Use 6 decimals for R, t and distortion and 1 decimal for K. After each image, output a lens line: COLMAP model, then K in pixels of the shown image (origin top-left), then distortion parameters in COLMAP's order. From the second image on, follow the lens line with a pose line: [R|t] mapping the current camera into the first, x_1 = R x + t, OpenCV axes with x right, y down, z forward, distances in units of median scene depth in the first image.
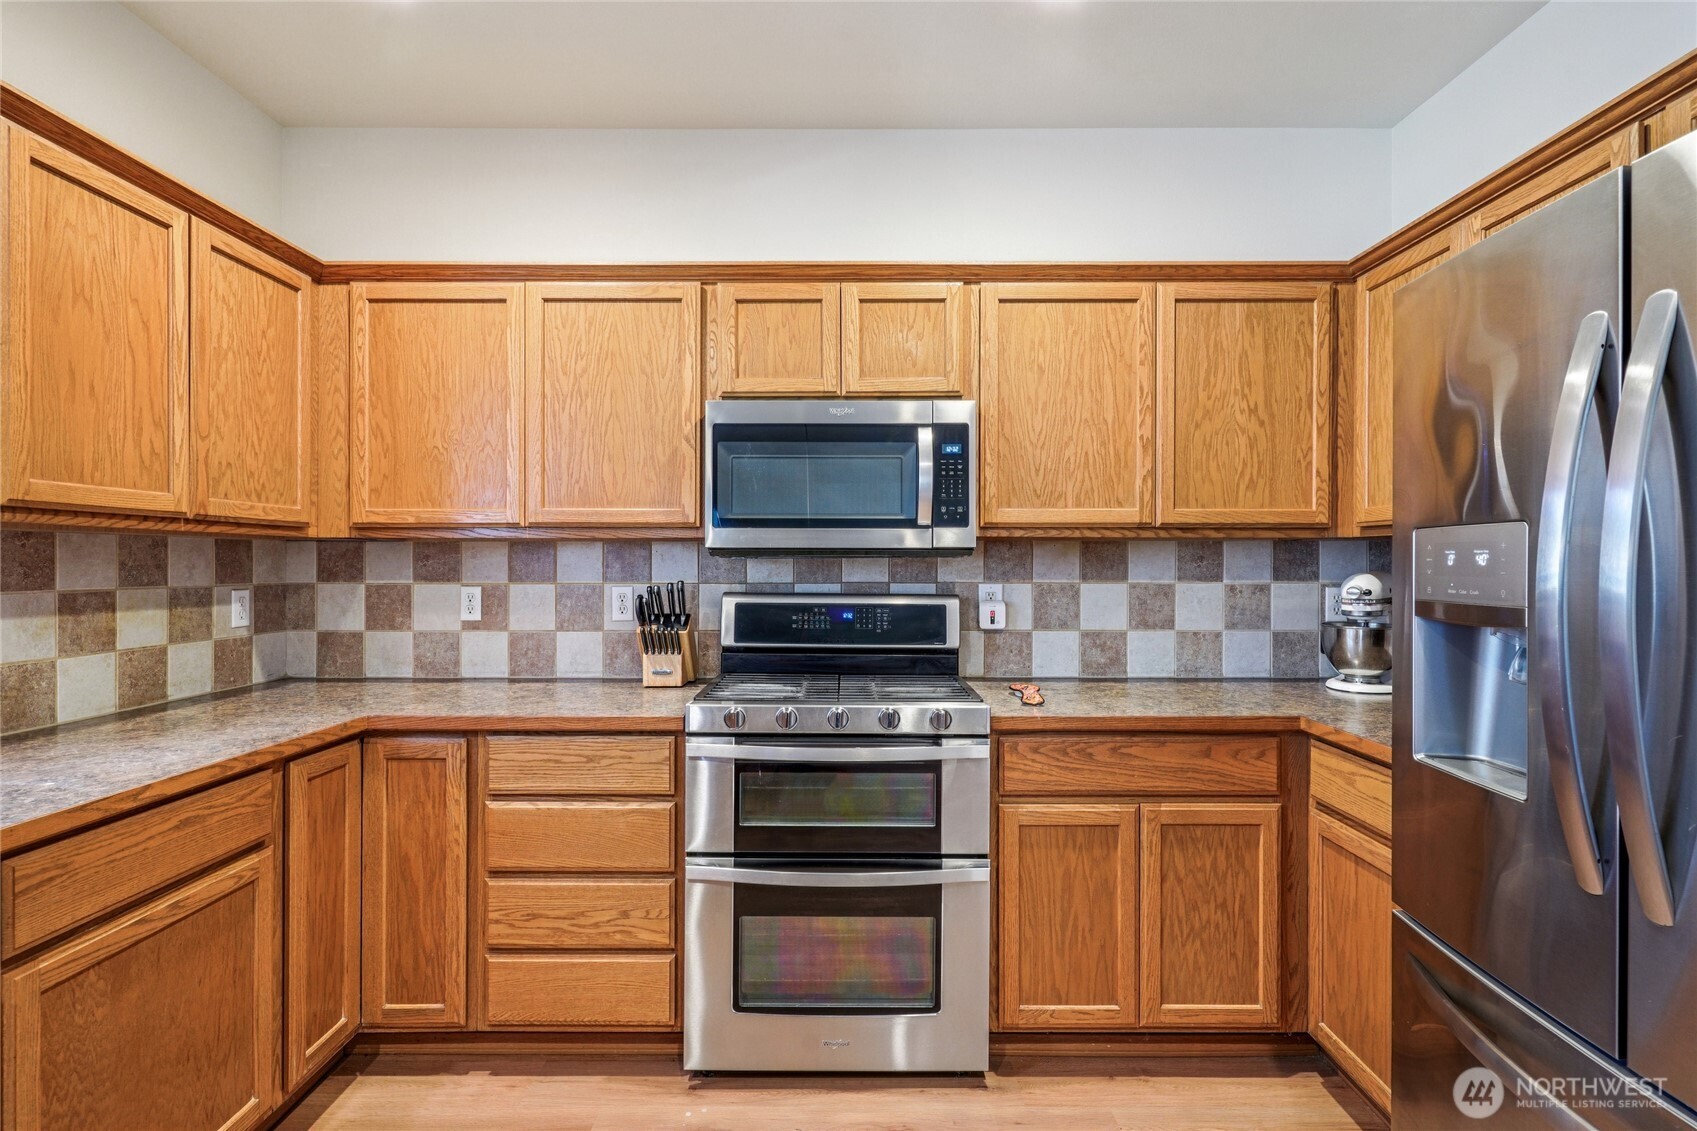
lens RADIAL K [[827.5, 0, 859.6], [0, 827.5, 564.7], [0, 0, 1]] dist [0.005957, -0.001494]
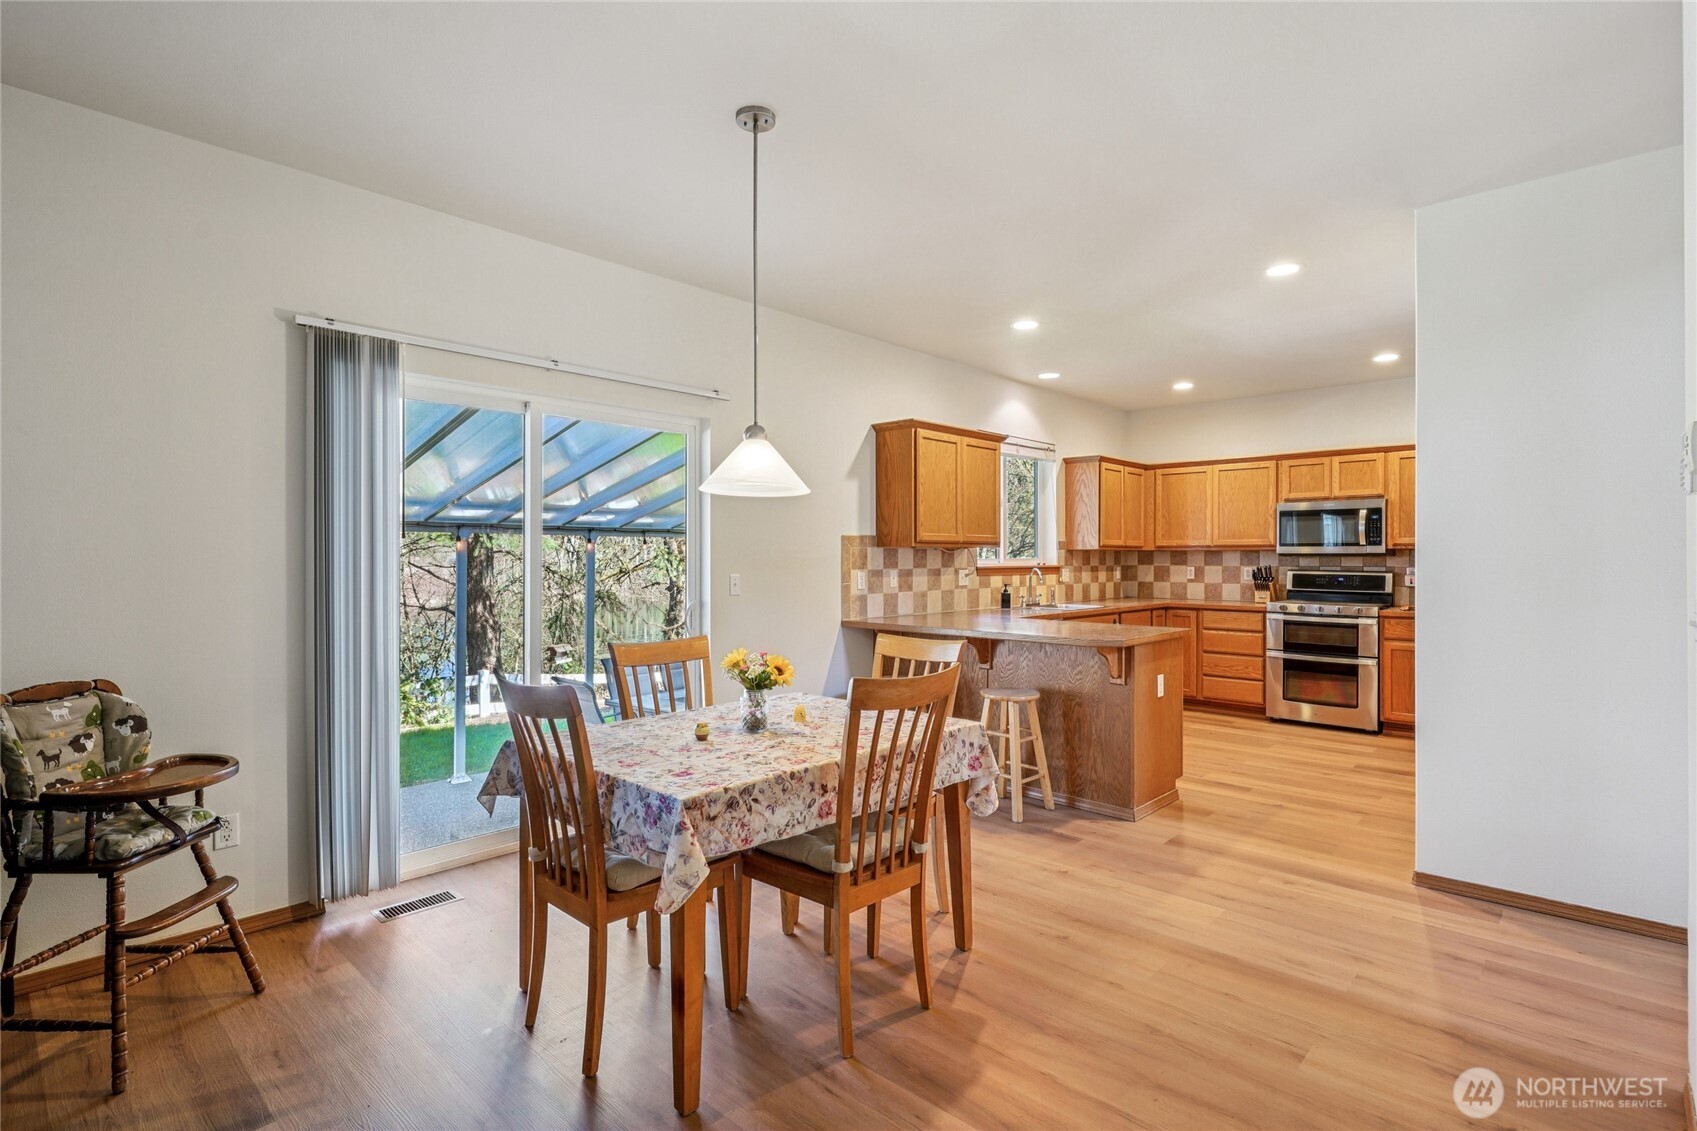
lens RADIAL K [[827.5, 0, 851.2], [0, 827.5, 557.0], [0, 0, 1]] dist [0.005957, -0.001494]
pose [[0.735517, 0.000208, -0.677506, 0.690410], [-0.002099, 0.999996, -0.001971, 0.001425], [0.677503, 0.002872, 0.735514, -2.170213]]
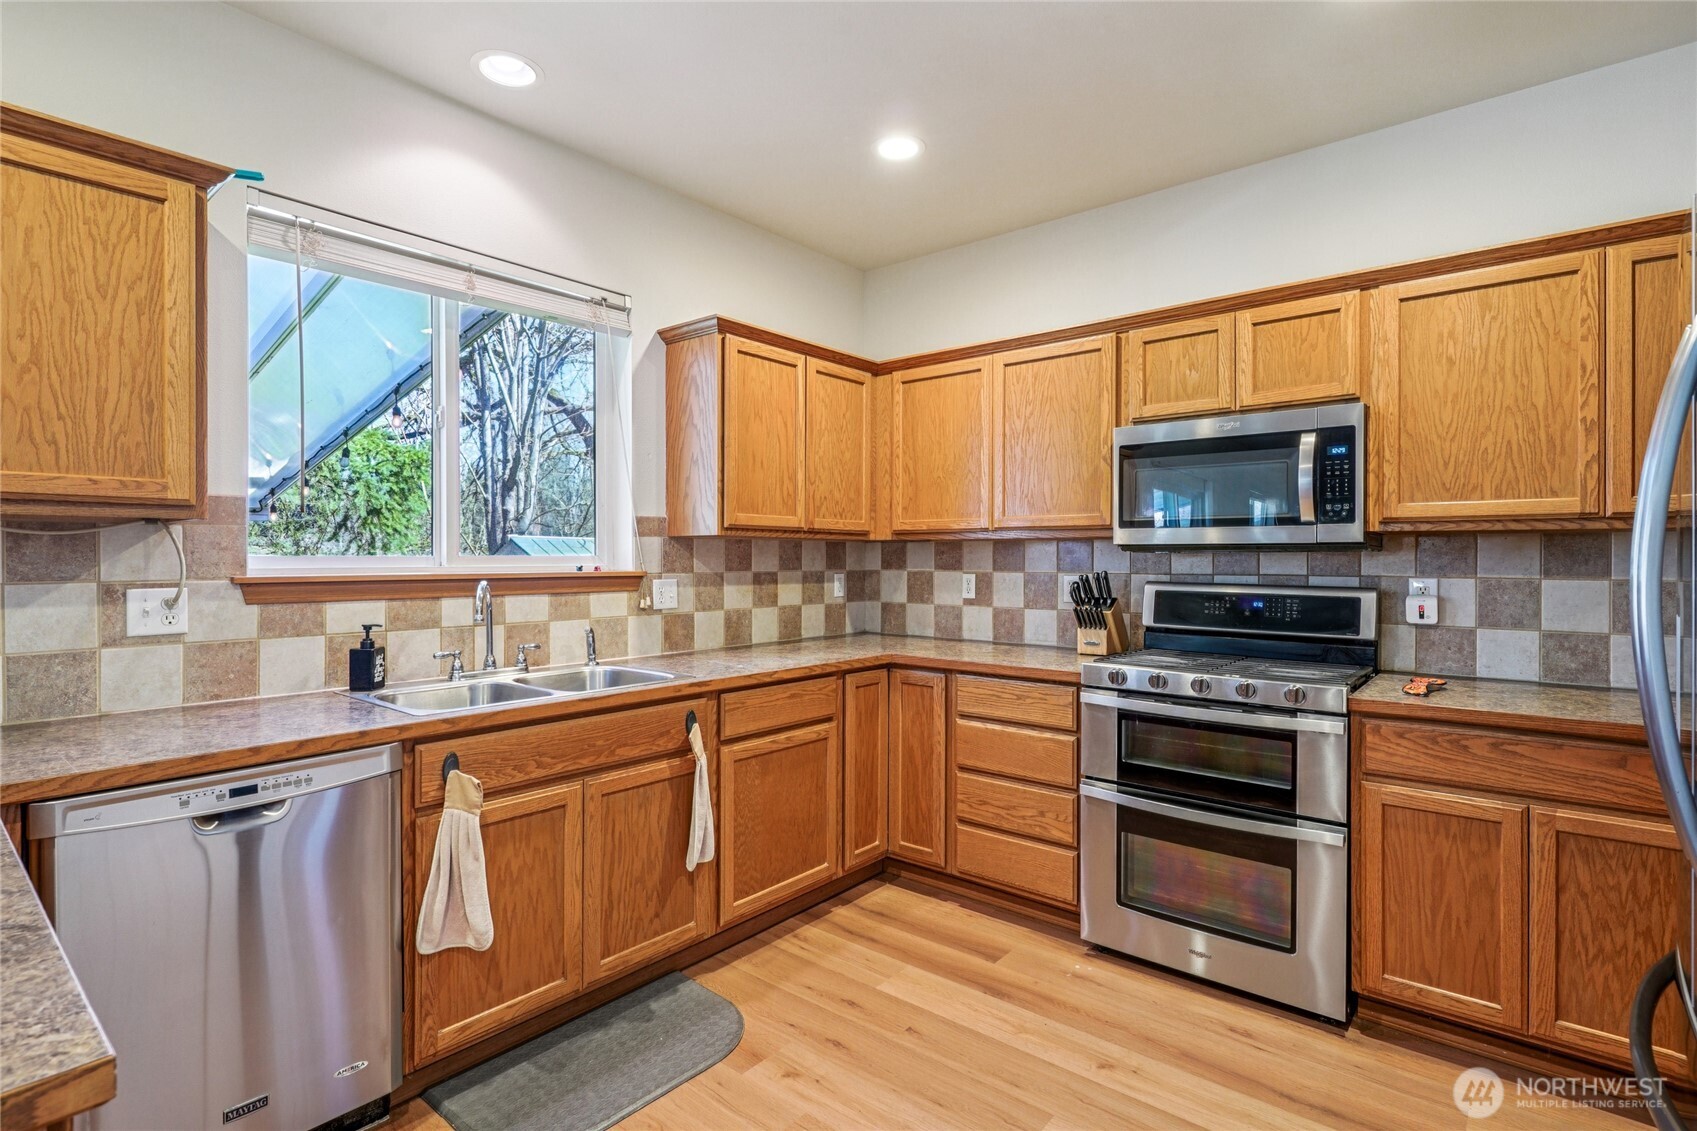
lens RADIAL K [[827.5, 0, 855.7], [0, 827.5, 561.2], [0, 0, 1]] dist [0.005957, -0.001494]
pose [[0.772993, 0.003911, -0.634403, 0.309141], [-0.003141, 0.999992, 0.002337, 0.003220], [0.634407, 0.000187, 0.772999, -0.224981]]
